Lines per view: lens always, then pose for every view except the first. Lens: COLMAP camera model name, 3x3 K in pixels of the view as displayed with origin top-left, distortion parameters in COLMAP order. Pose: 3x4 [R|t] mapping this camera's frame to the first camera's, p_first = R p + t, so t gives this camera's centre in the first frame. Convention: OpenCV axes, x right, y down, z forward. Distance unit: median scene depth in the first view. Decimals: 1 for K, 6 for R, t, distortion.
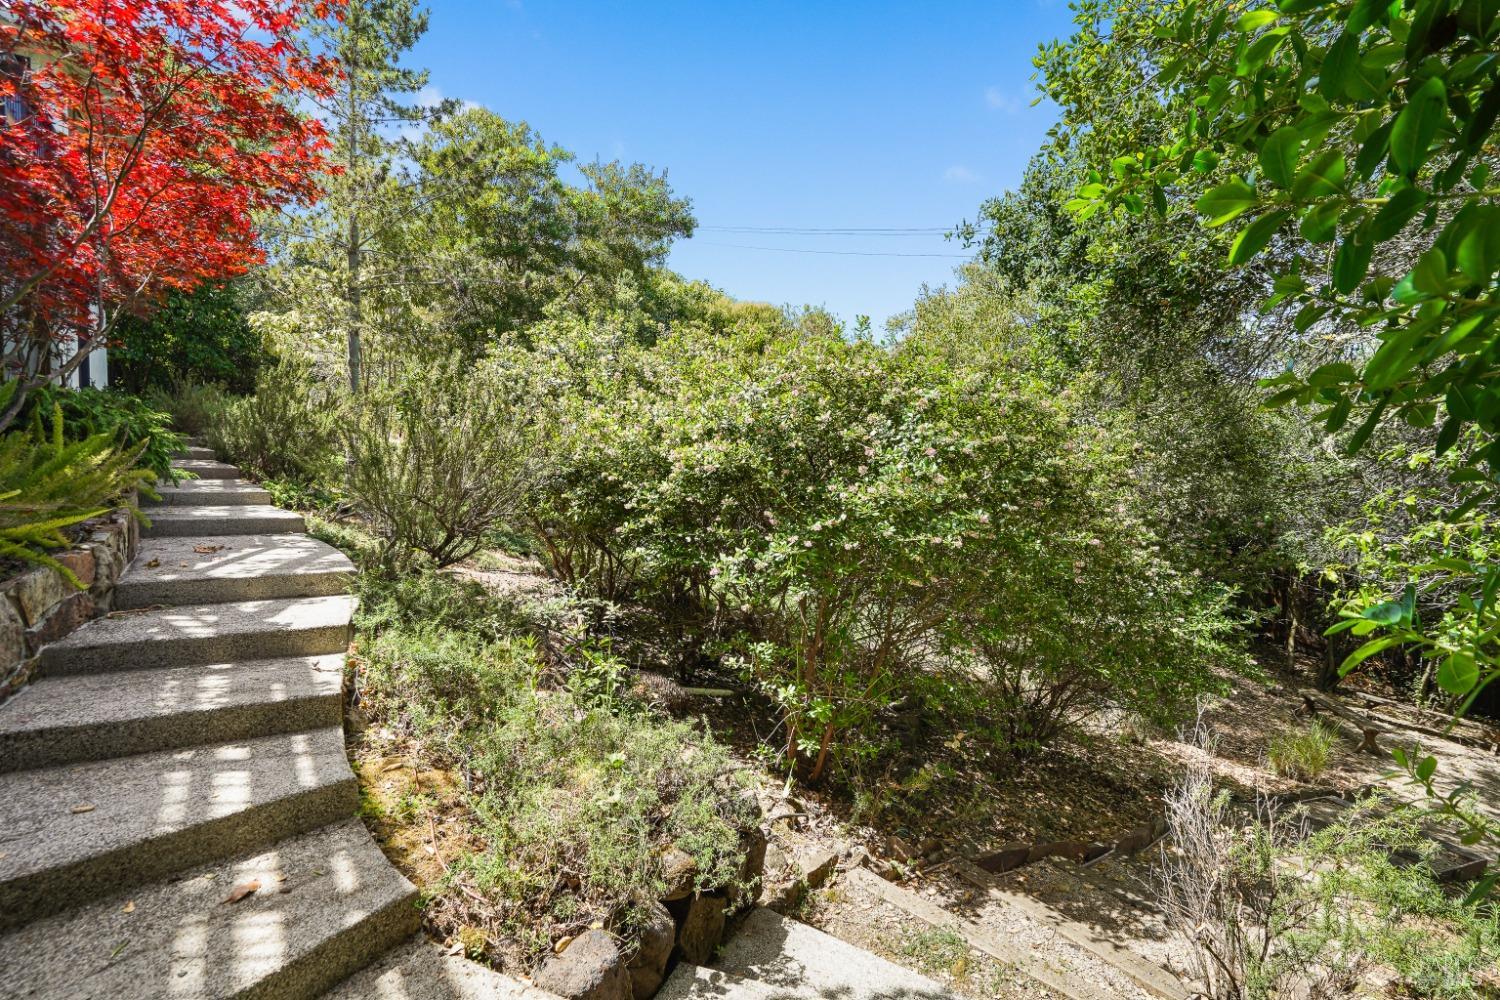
lens RADIAL K [[704.4, 0, 747.6], [0, 704.4, 505.8], [0, 0, 1]] dist [-0.049226, 0.020161]
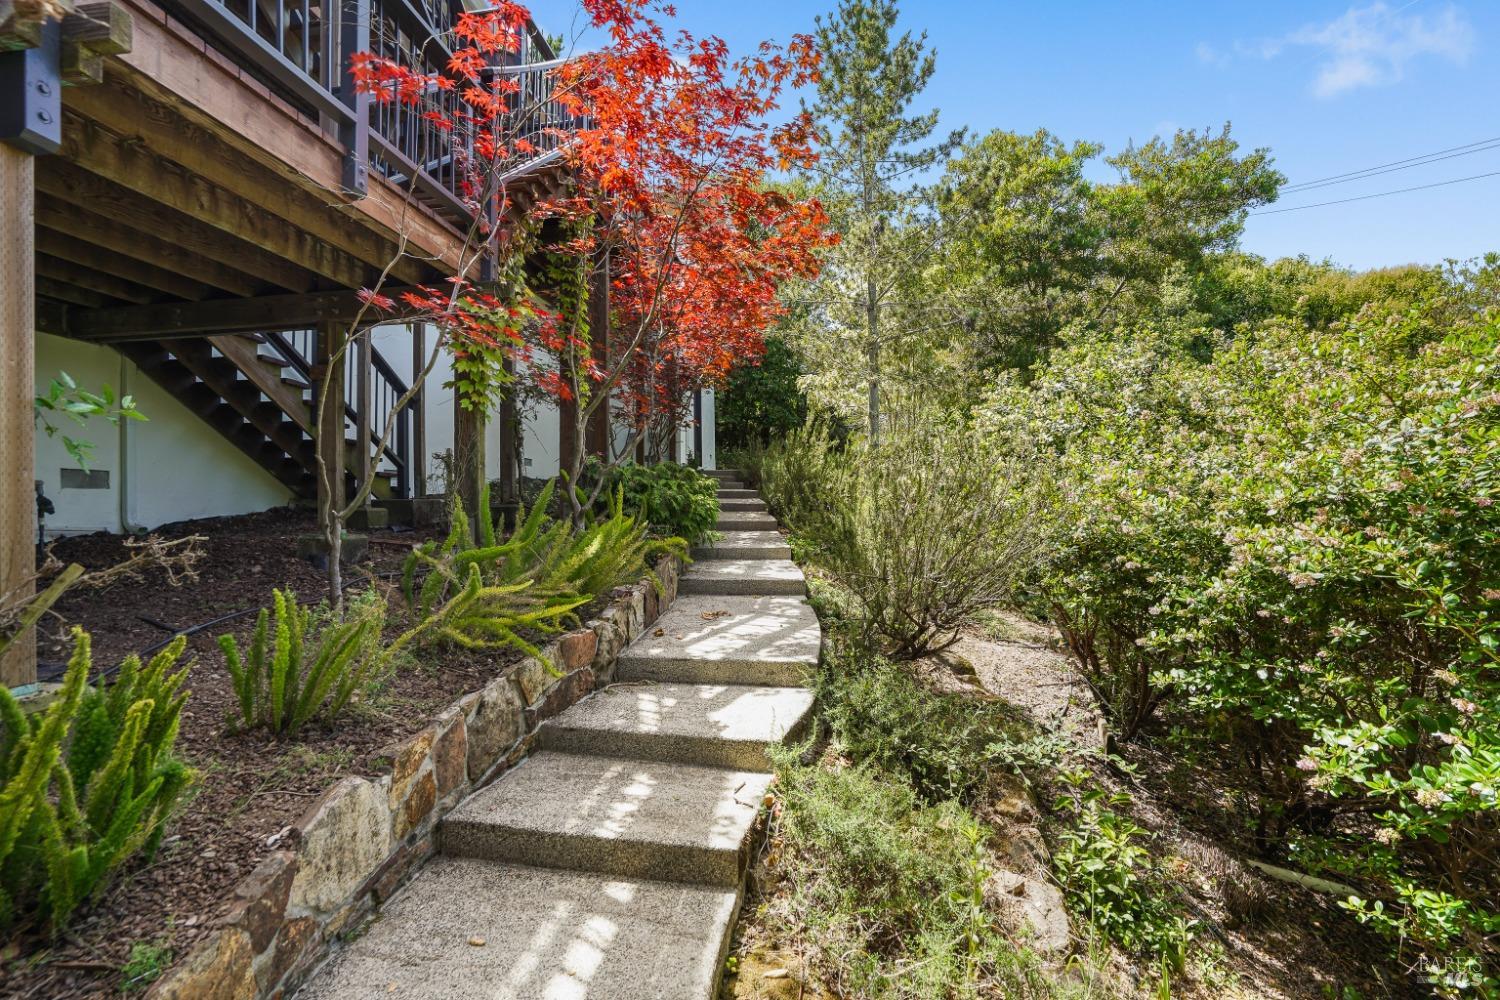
lens RADIAL K [[704.4, 0, 747.6], [0, 704.4, 505.8], [0, 0, 1]] dist [-0.049226, 0.020161]
pose [[0.735770, -0.011466, -0.677134, -0.004268], [-0.015021, 0.999334, -0.033243, -0.056396], [0.677065, 0.034631, 0.735108, 0.187495]]
